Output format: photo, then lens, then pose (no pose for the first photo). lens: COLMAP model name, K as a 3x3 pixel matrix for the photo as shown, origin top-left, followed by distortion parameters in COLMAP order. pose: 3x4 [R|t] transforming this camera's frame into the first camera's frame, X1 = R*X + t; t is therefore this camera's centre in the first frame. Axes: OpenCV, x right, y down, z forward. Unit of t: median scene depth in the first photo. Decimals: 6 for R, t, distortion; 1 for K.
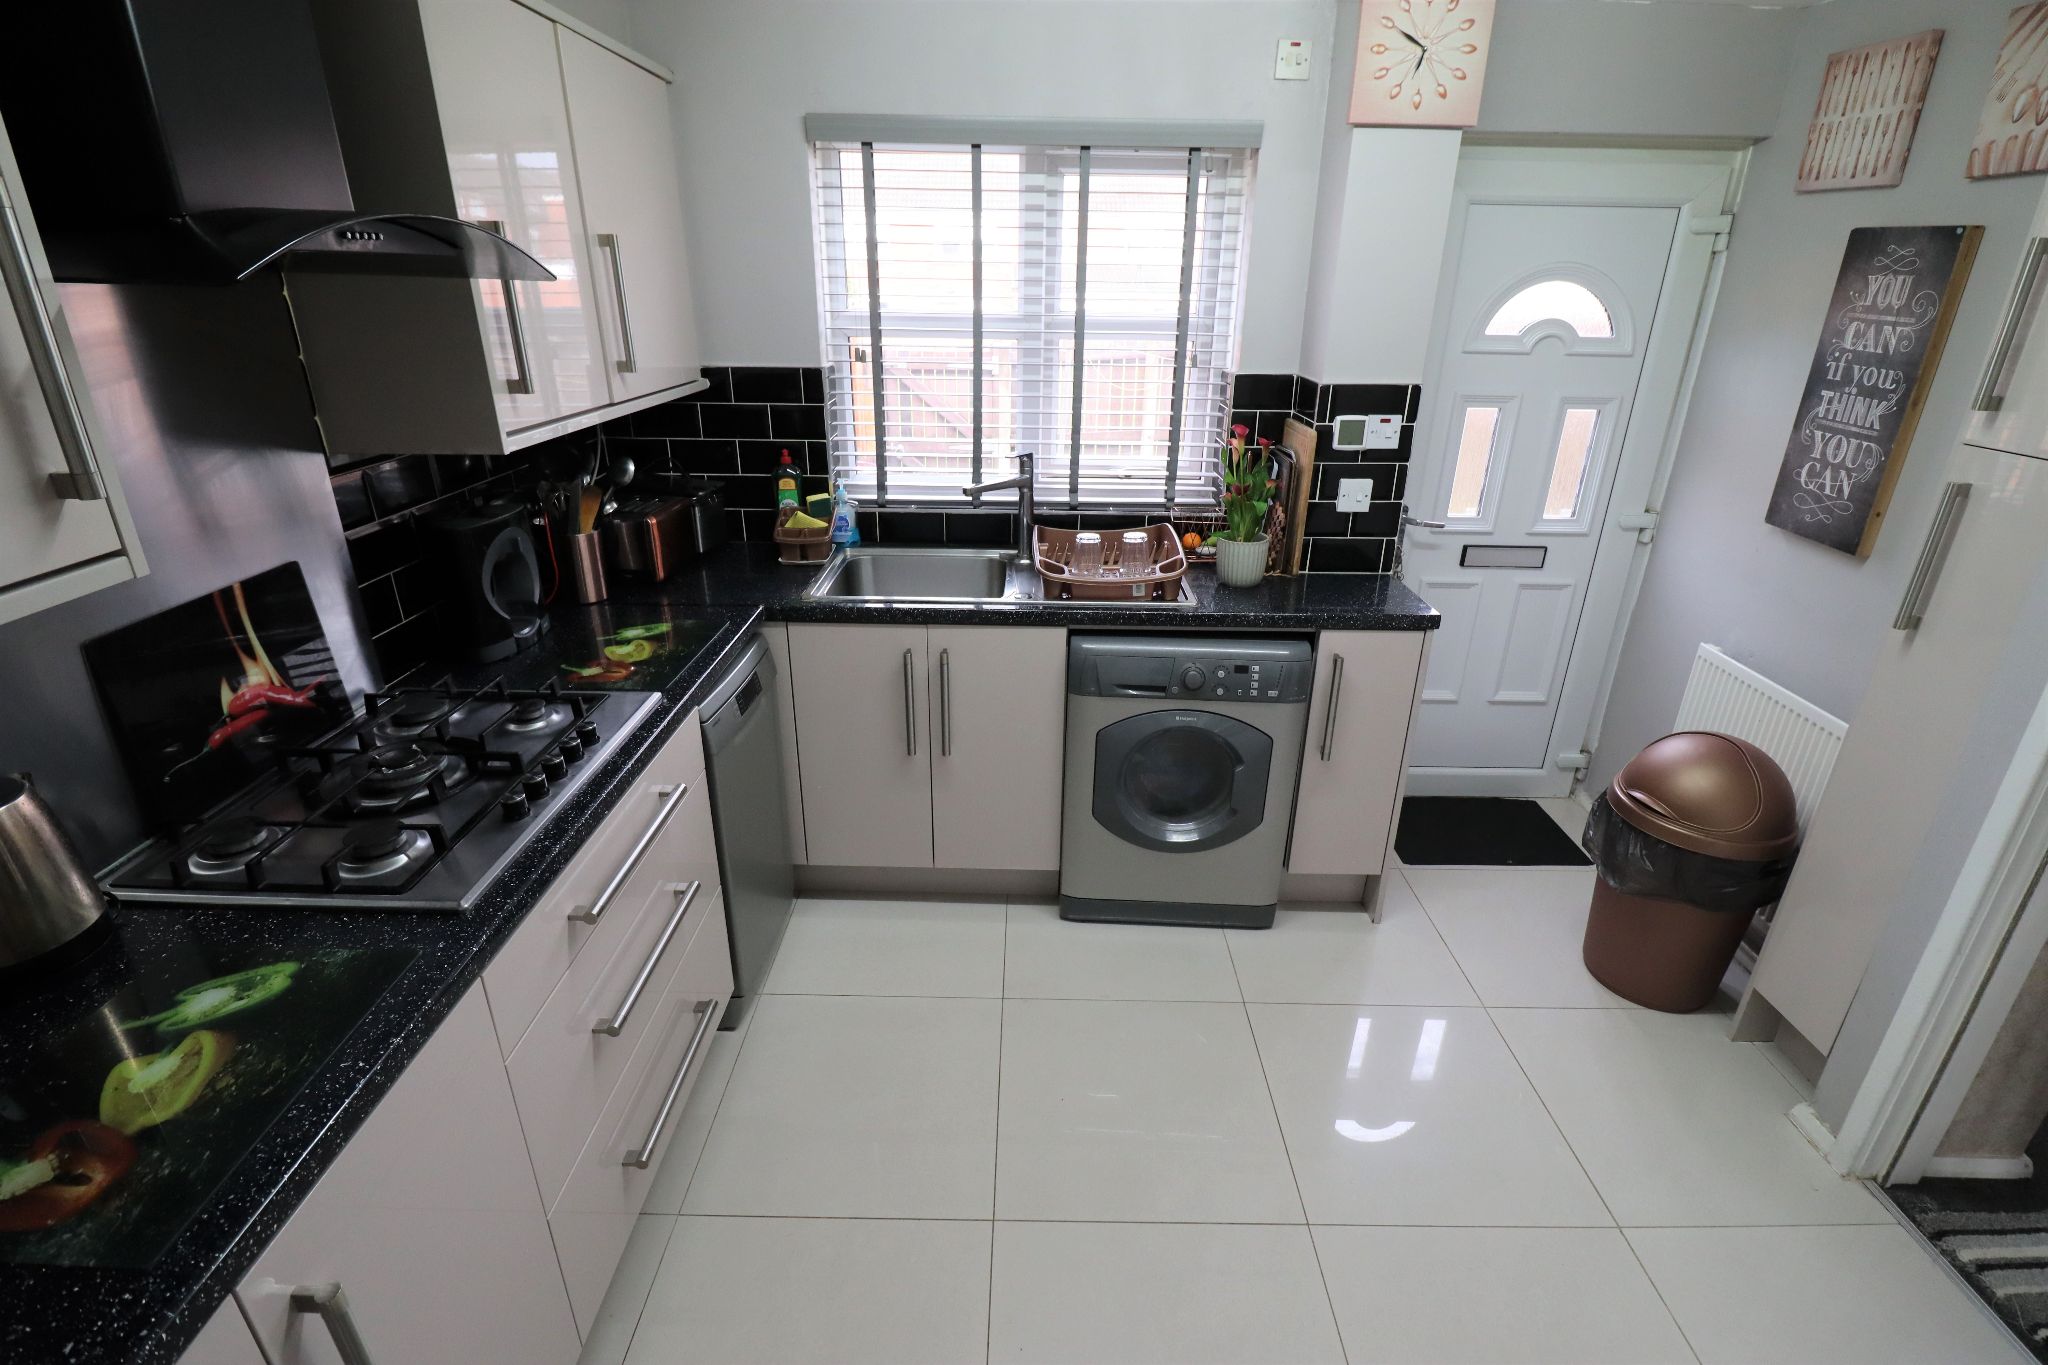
lens RADIAL K [[949.9, 0, 1031.9], [0, 949.9, 677.0], [0, 0, 1]] dist [0.001525, -0.012511]
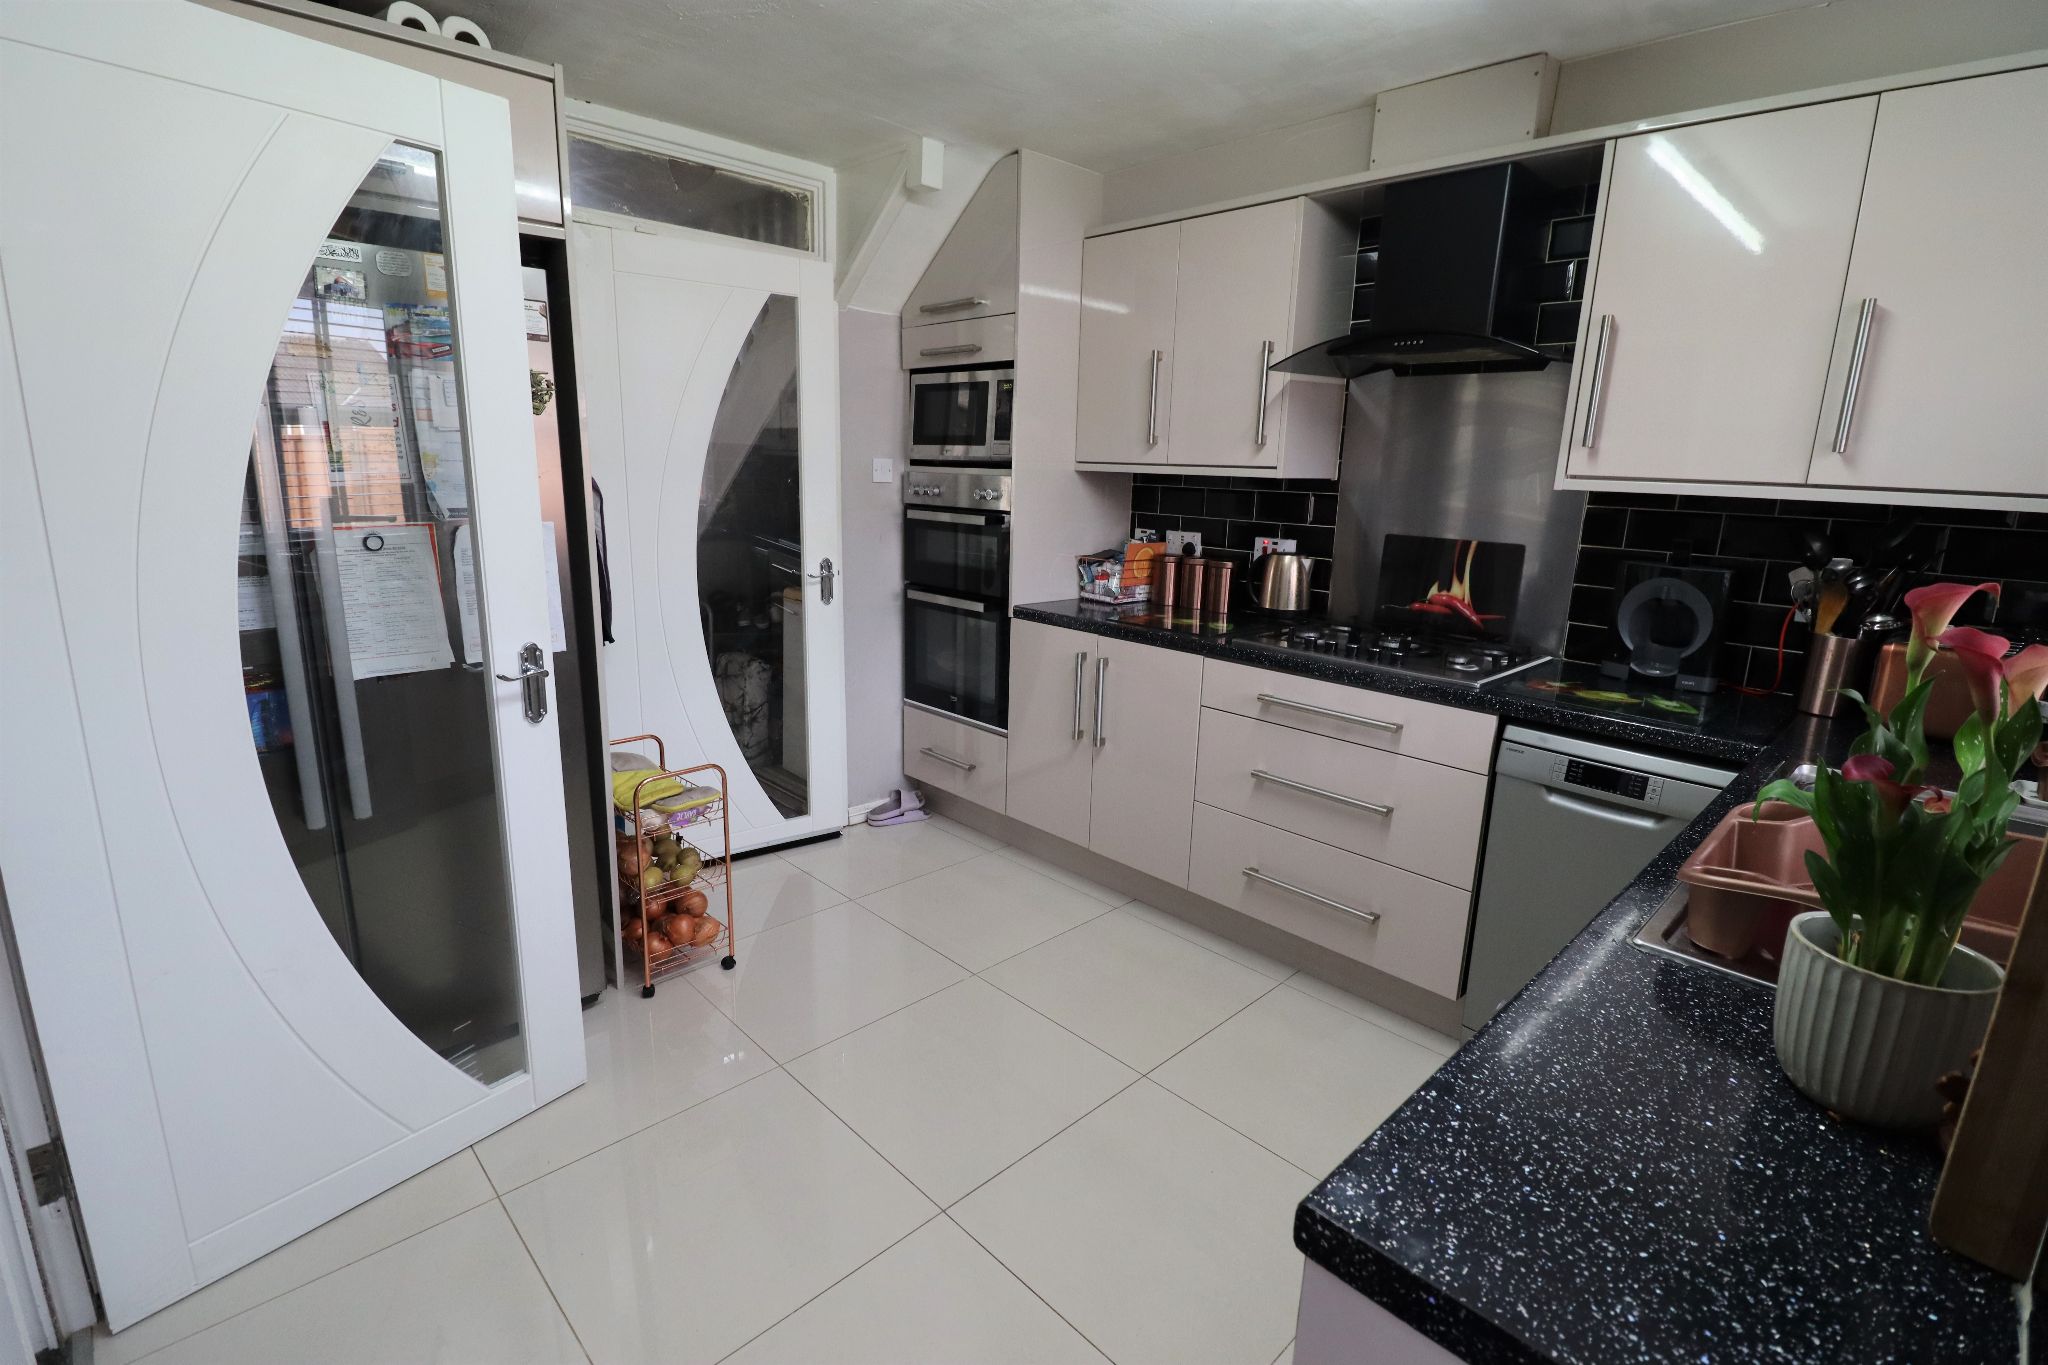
lens RADIAL K [[949.9, 0, 1031.9], [0, 949.9, 677.0], [0, 0, 1]] dist [0.001525, -0.012511]
pose [[-0.718917, 0.118364, -0.684945, 0.652593], [-0.304621, 0.832079, 0.463519, -0.291911], [0.624792, 0.541880, -0.562140, 1.017575]]
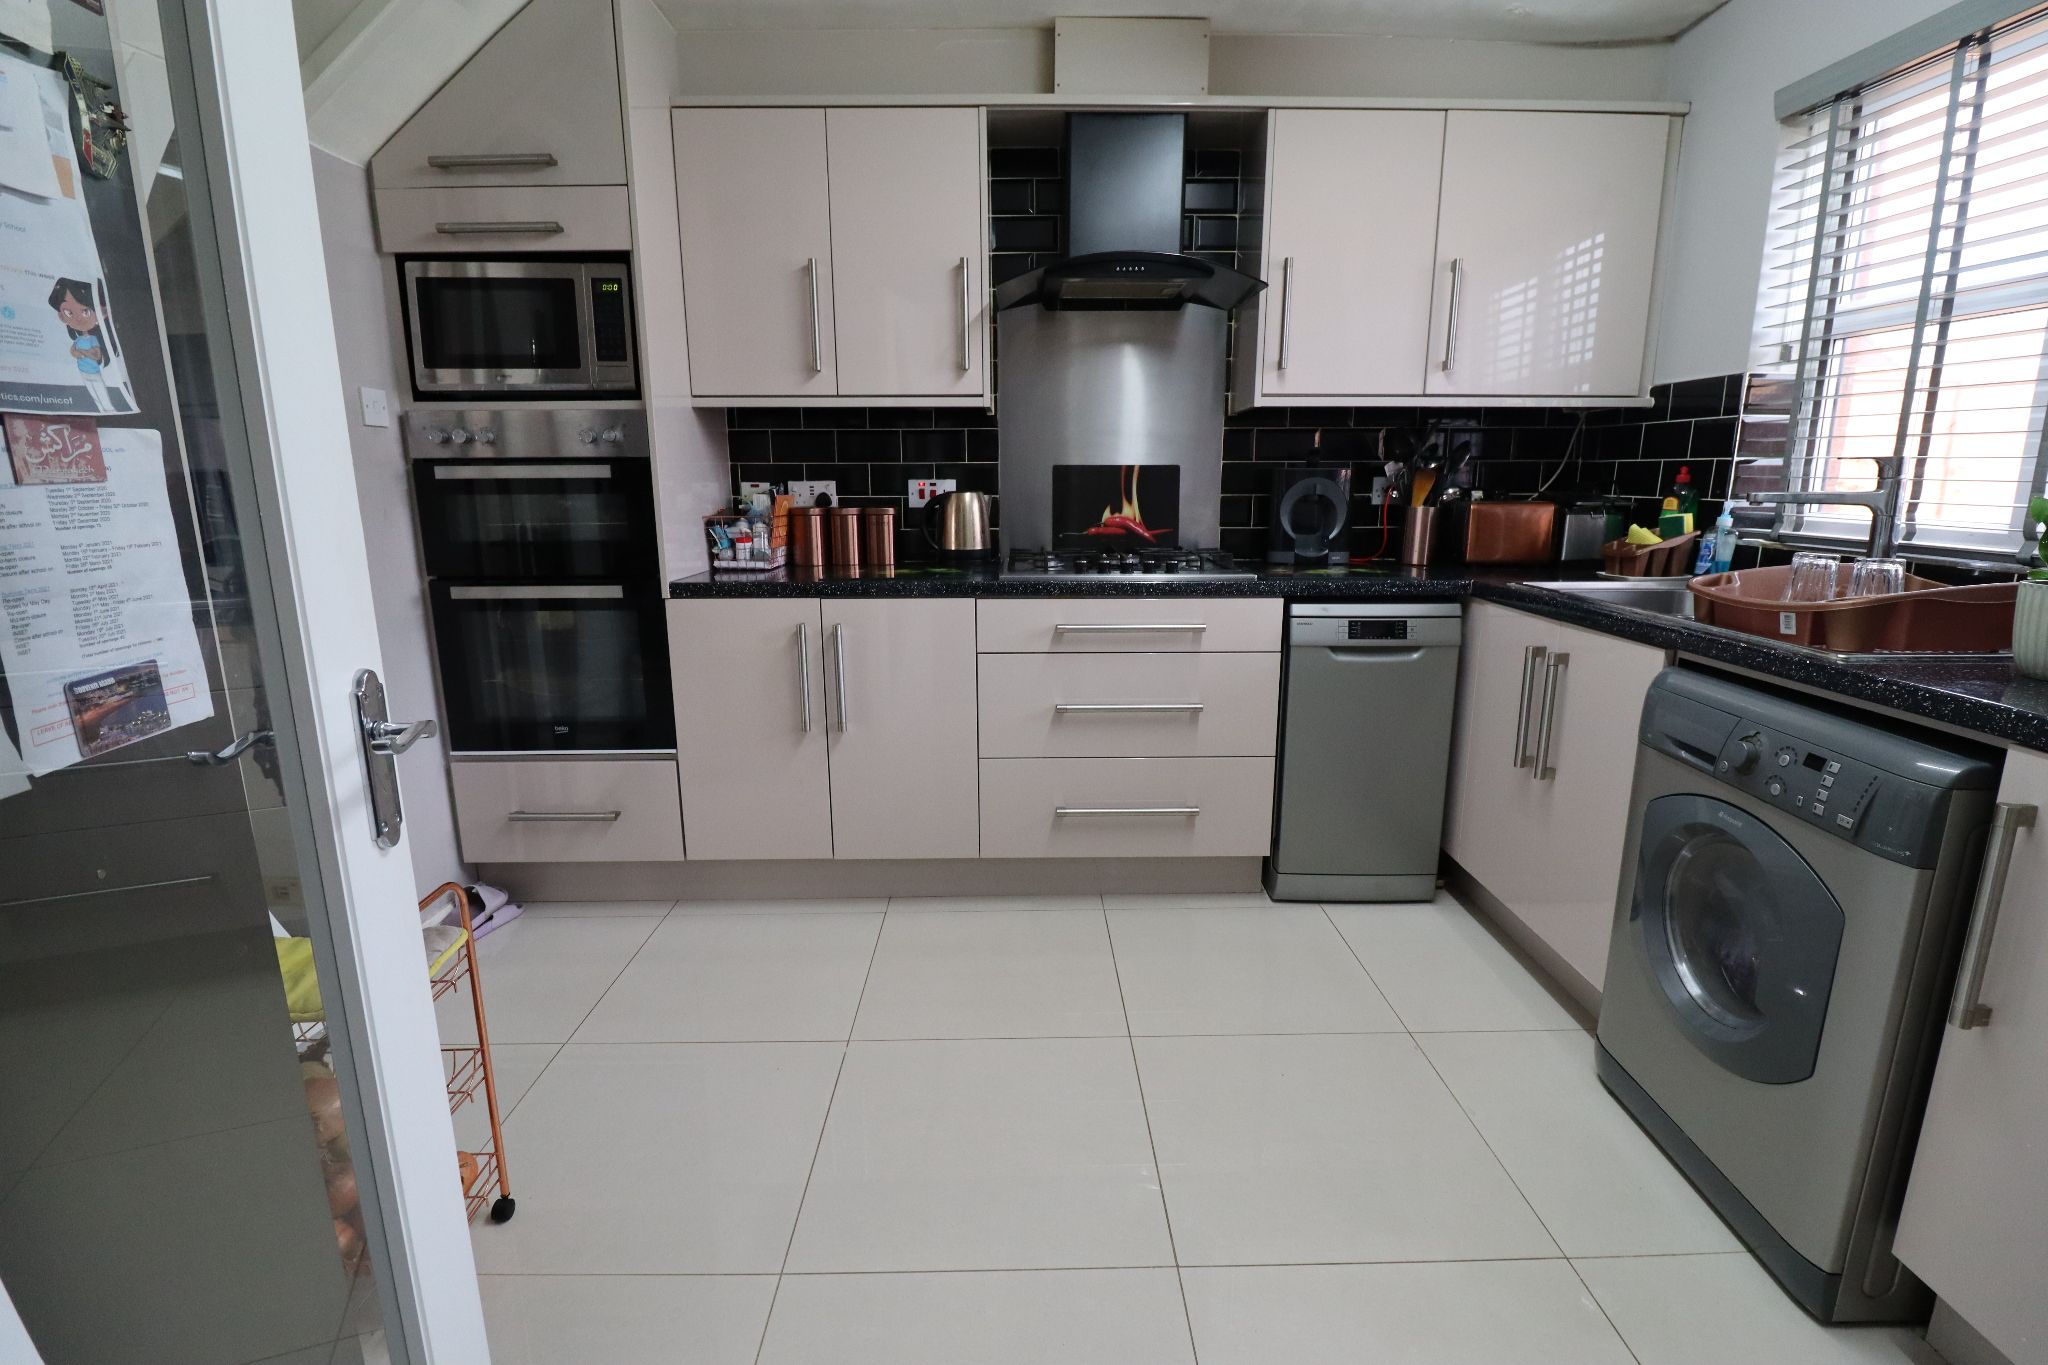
lens RADIAL K [[949.9, 0, 1031.9], [0, 949.9, 677.0], [0, 0, 1]] dist [0.001525, -0.012511]
pose [[0.010815, 0.192530, -0.981232, 0.760146], [-0.382769, 0.907346, 0.173813, 0.027017], [0.923781, 0.373705, 0.083508, 0.493757]]
